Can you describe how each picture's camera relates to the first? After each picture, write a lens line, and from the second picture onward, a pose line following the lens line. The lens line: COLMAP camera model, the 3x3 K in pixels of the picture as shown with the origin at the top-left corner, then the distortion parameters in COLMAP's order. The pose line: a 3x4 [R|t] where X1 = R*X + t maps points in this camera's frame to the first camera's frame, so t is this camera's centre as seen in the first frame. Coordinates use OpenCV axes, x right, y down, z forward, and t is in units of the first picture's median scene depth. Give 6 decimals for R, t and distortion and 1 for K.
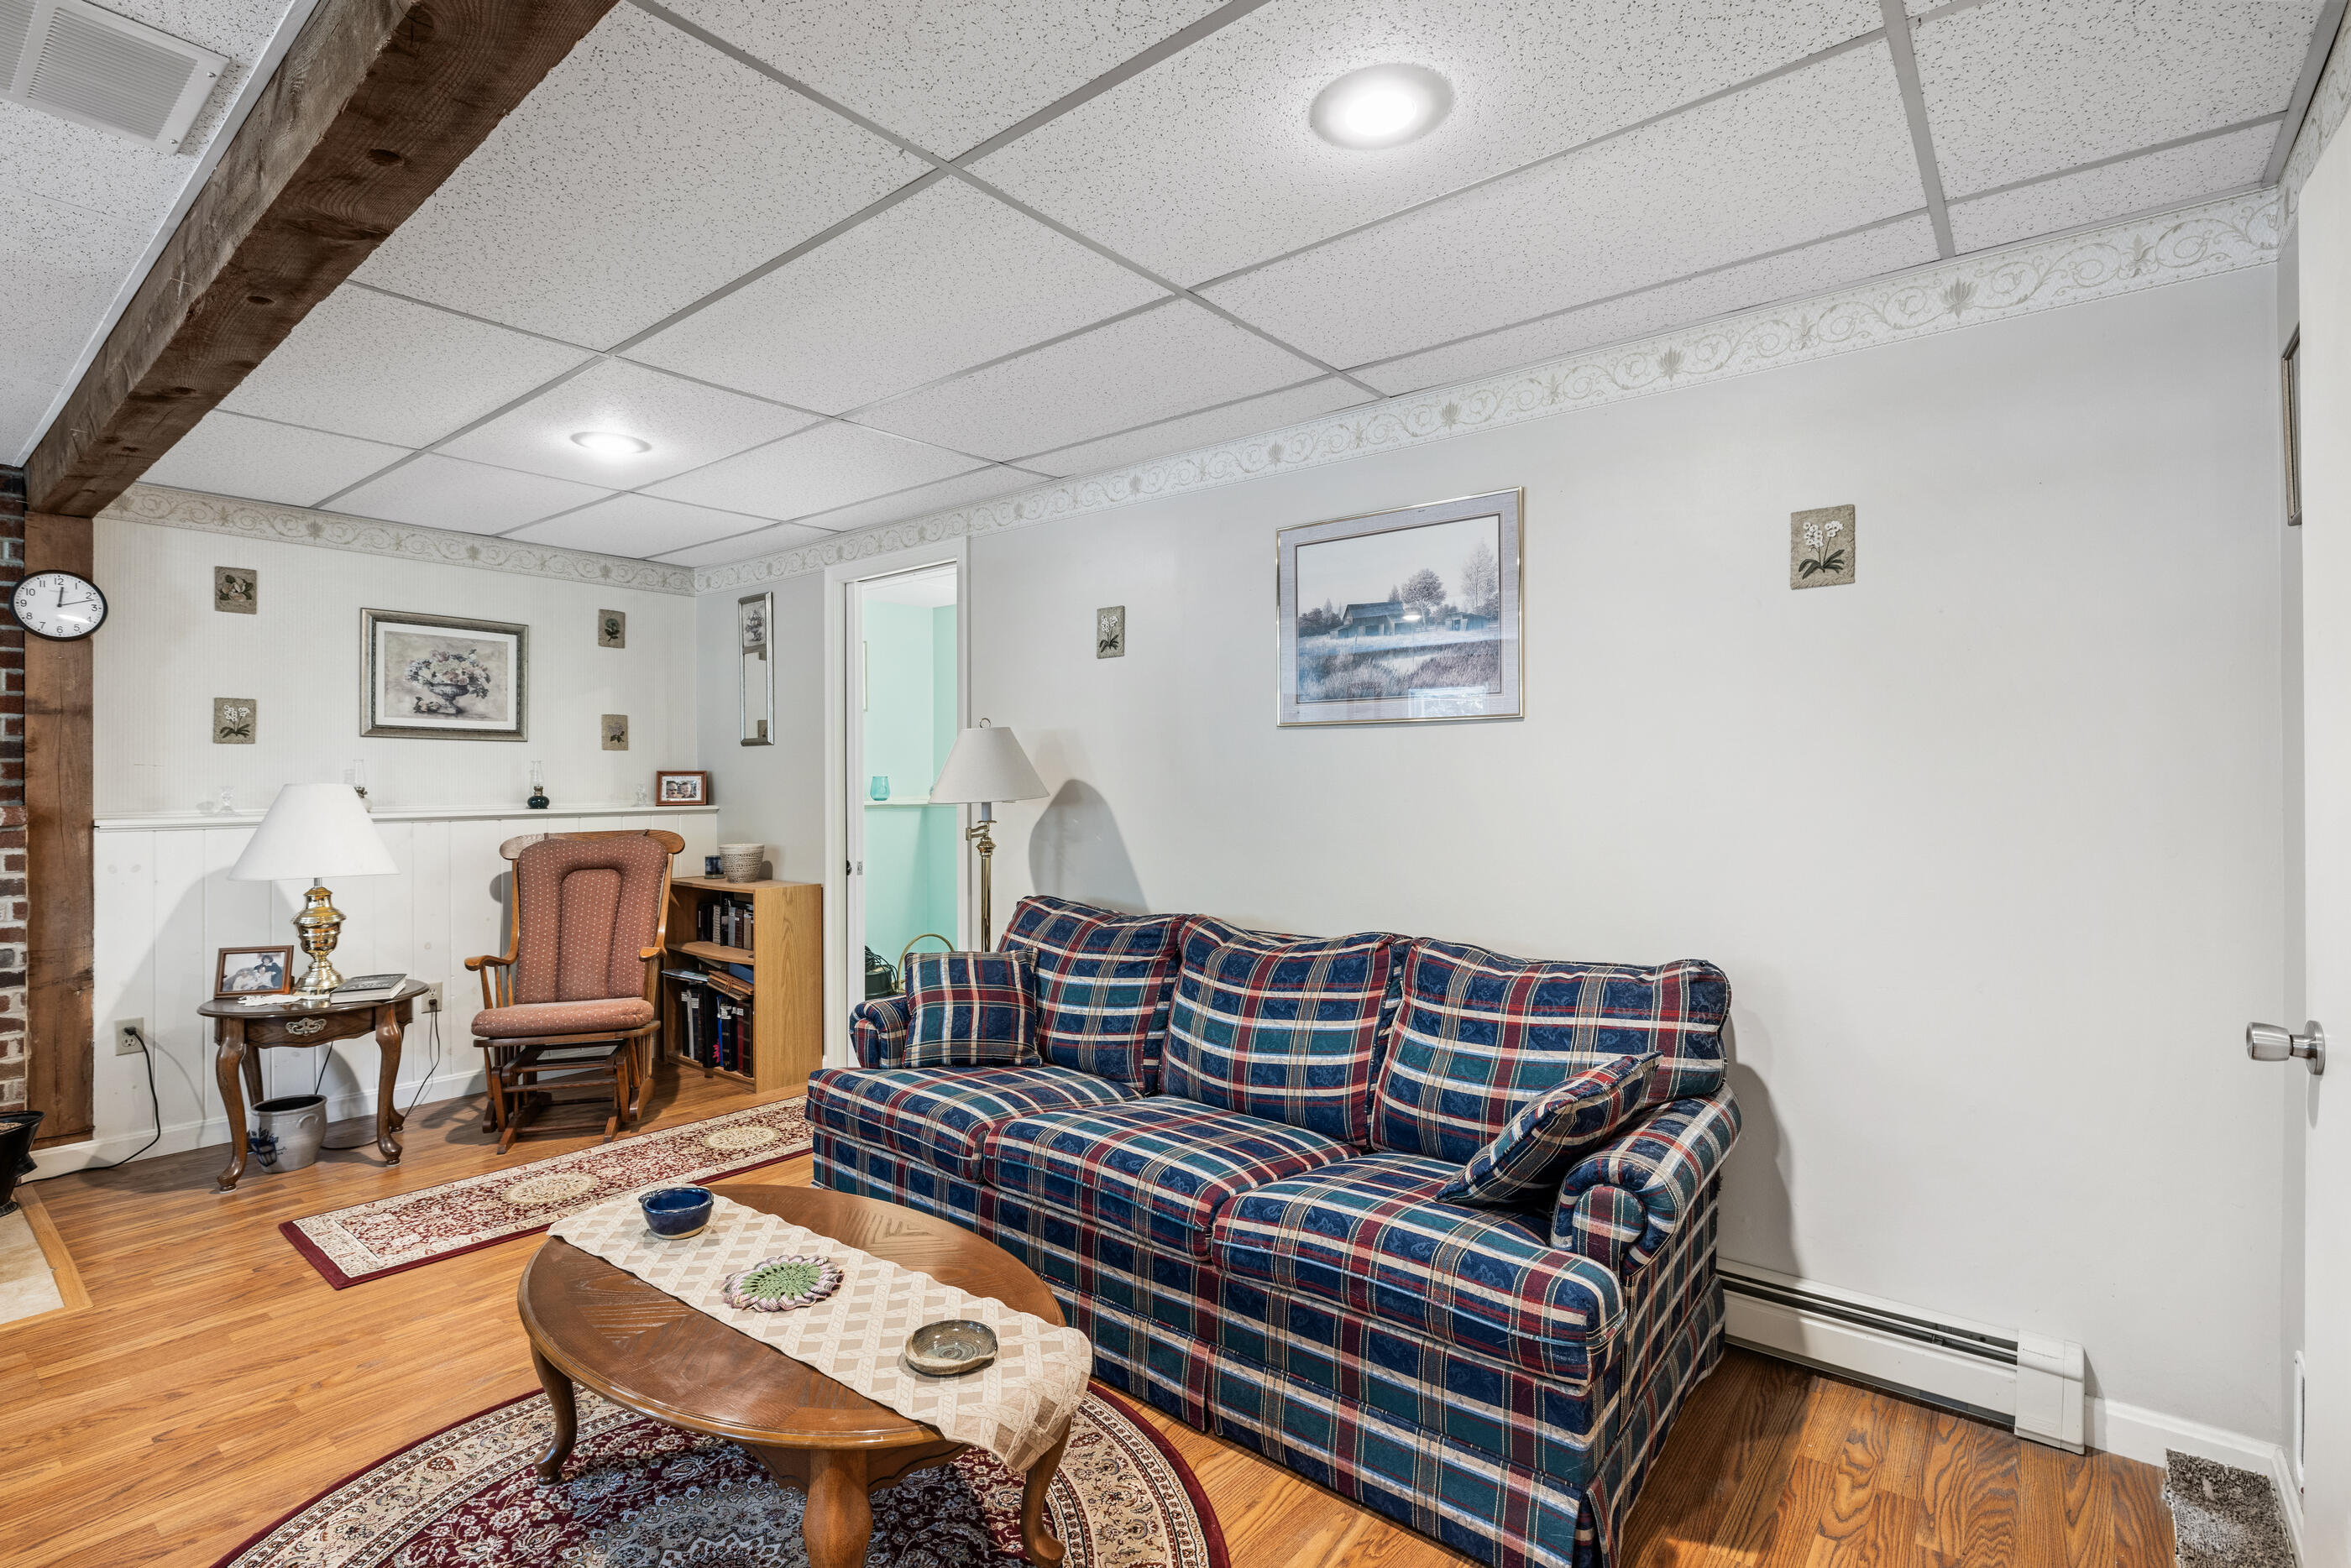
lens RADIAL K [[1100.8, 0, 1175.5], [0, 1100.8, 784.0], [0, 0, 1]] dist [-0.011578, -0.000018]
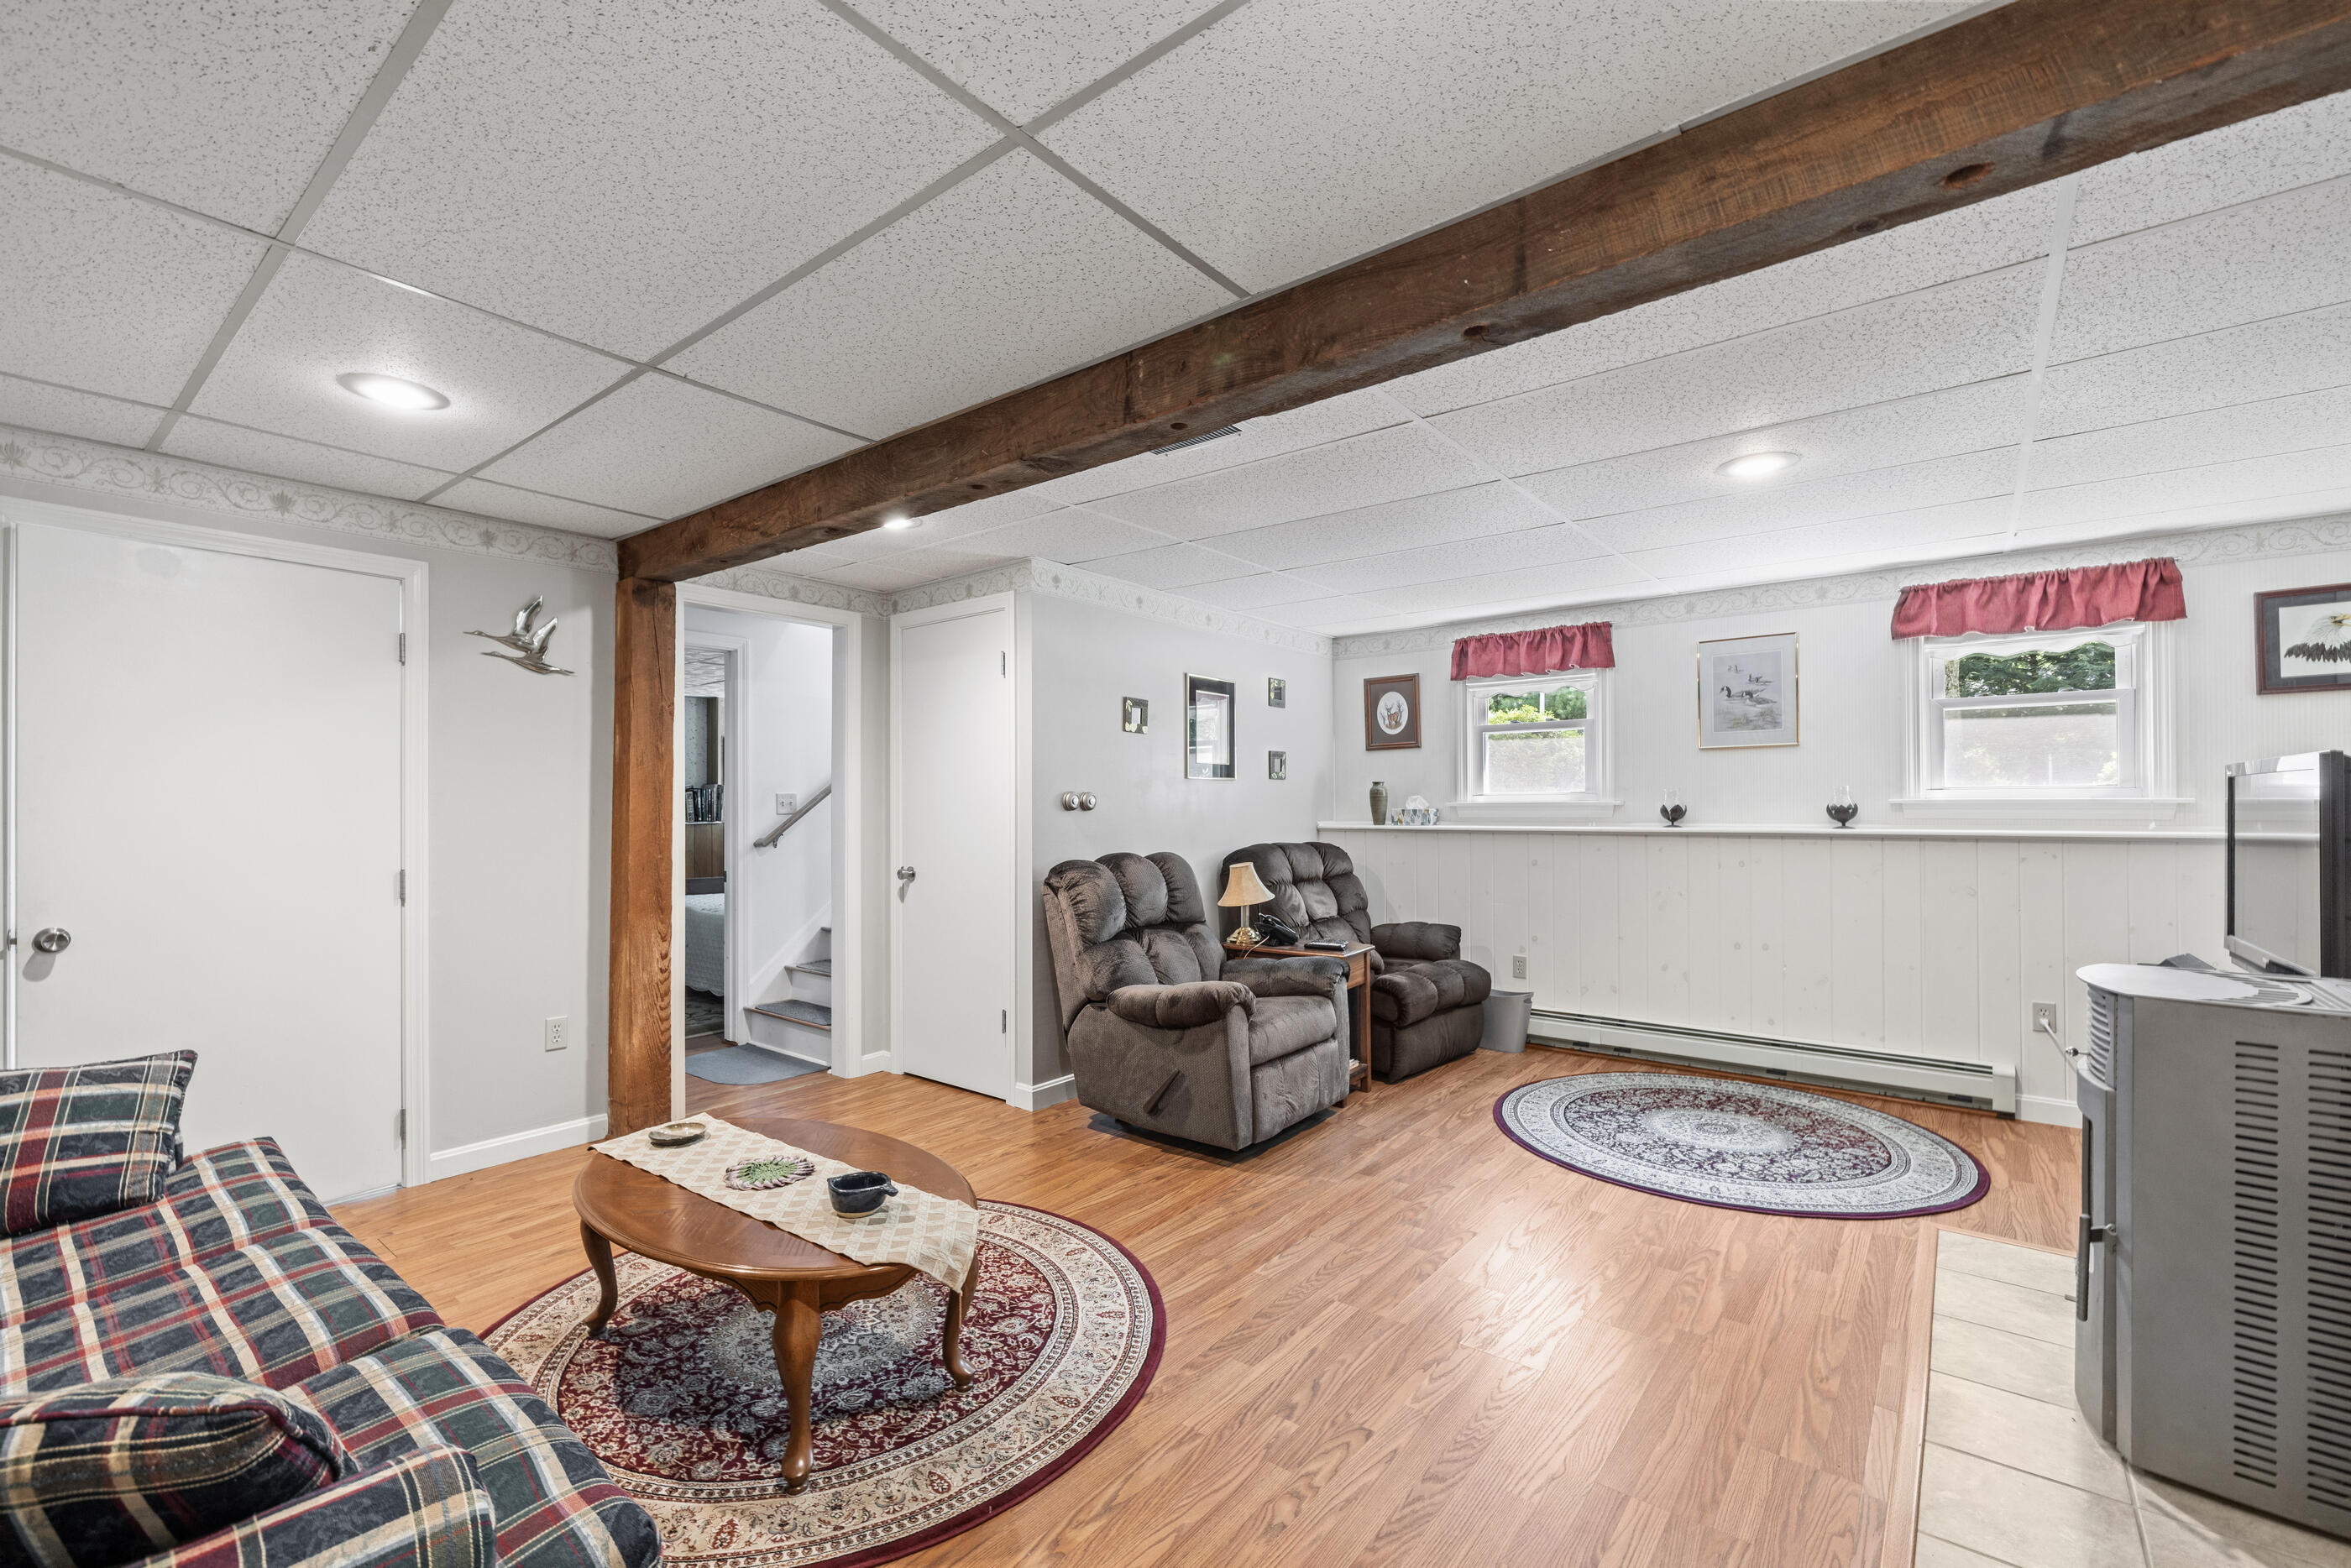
lens RADIAL K [[998.4, 0, 1166.5], [0, 998.4, 781.4], [0, 0, 1]] dist [-0.001589, 0.000528]
pose [[-0.999963, 0.008044, 0.003106, -0.431923], [0.007973, 0.999722, -0.022180, -0.001075], [-0.003283, -0.022155, -0.999749, 1.134722]]
